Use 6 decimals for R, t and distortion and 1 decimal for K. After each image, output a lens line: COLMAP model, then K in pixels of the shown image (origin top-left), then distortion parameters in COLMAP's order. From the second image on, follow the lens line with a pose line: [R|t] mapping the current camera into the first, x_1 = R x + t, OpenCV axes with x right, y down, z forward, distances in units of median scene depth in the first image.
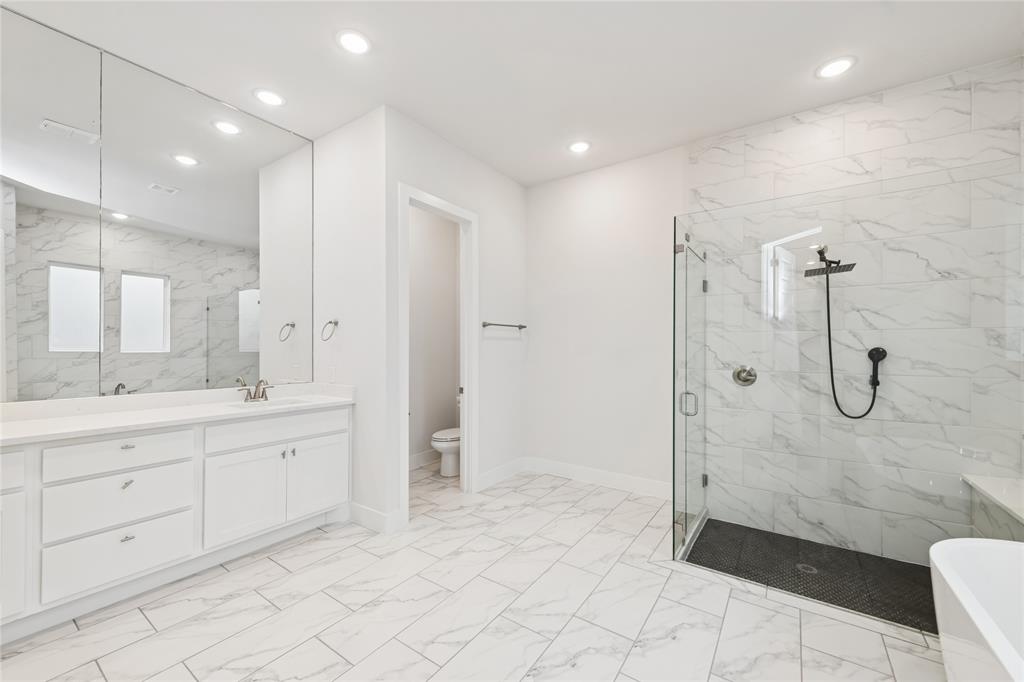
lens RADIAL K [[408.6, 0, 518.9], [0, 408.6, 347.7], [0, 0, 1]] dist [0.007063, -0.003669]
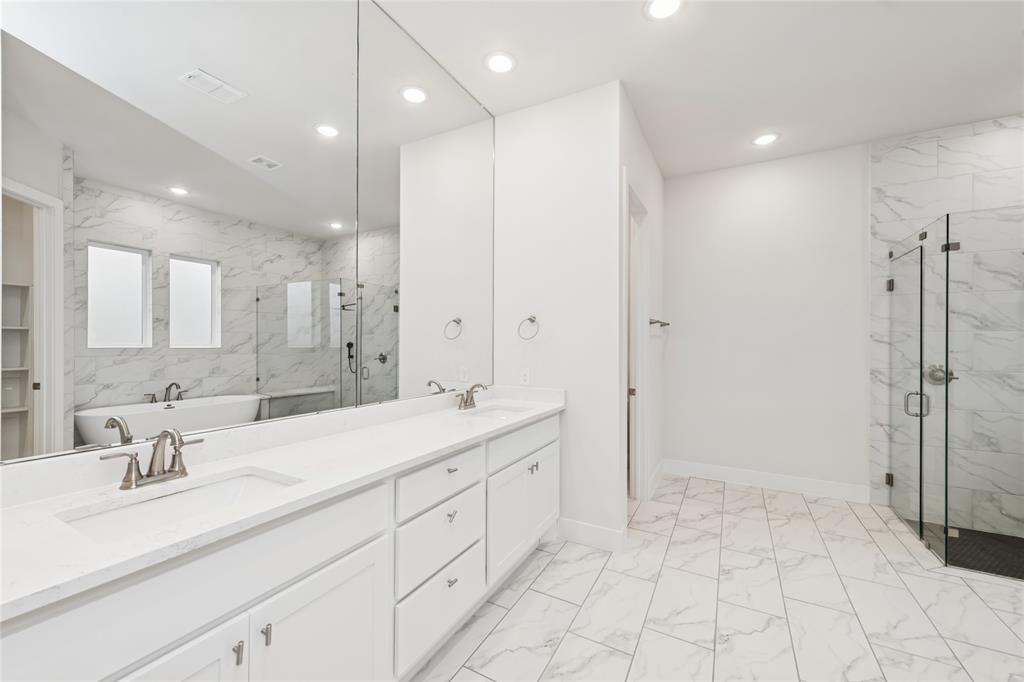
lens RADIAL K [[408.6, 0, 513.2], [0, 408.6, 340.0], [0, 0, 1]] dist [0.007063, -0.003669]
pose [[0.994181, 0.003697, 0.107660, -0.541973], [-0.003341, 0.999988, -0.003490, -0.009632], [-0.107671, 0.003111, 0.994182, 0.101090]]
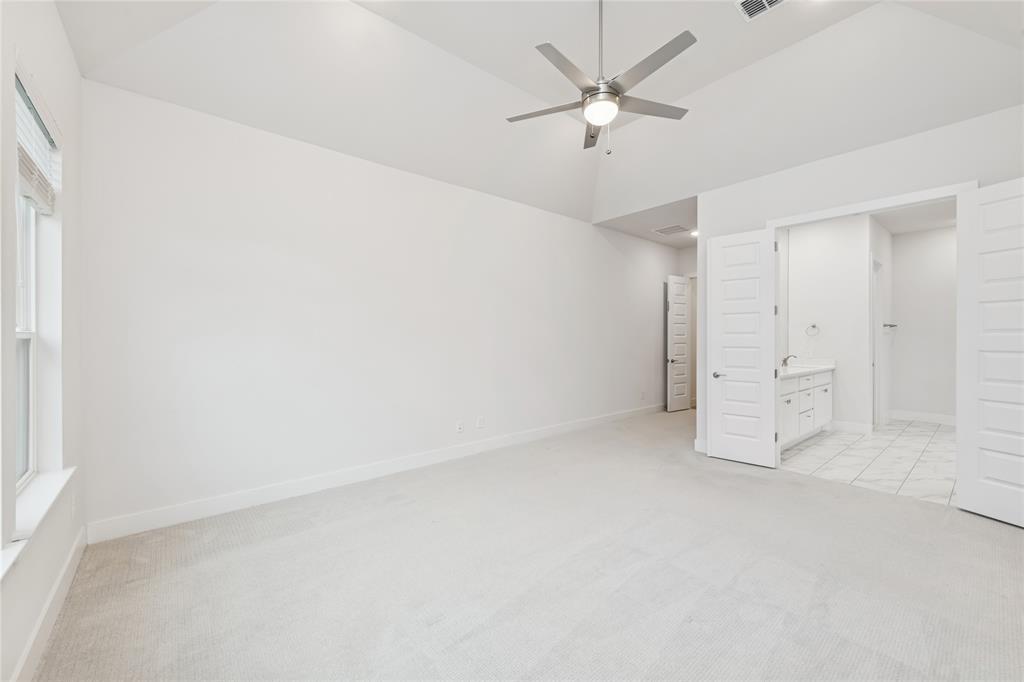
lens RADIAL K [[408.6, 0, 506.5], [0, 408.6, 339.6], [0, 0, 1]] dist [0.007063, -0.003669]
pose [[0.963816, 0.001016, -0.266568, -1.184981], [-0.000670, 0.999999, 0.001386, 0.001393], [0.266569, -0.001157, 0.963815, -1.054567]]
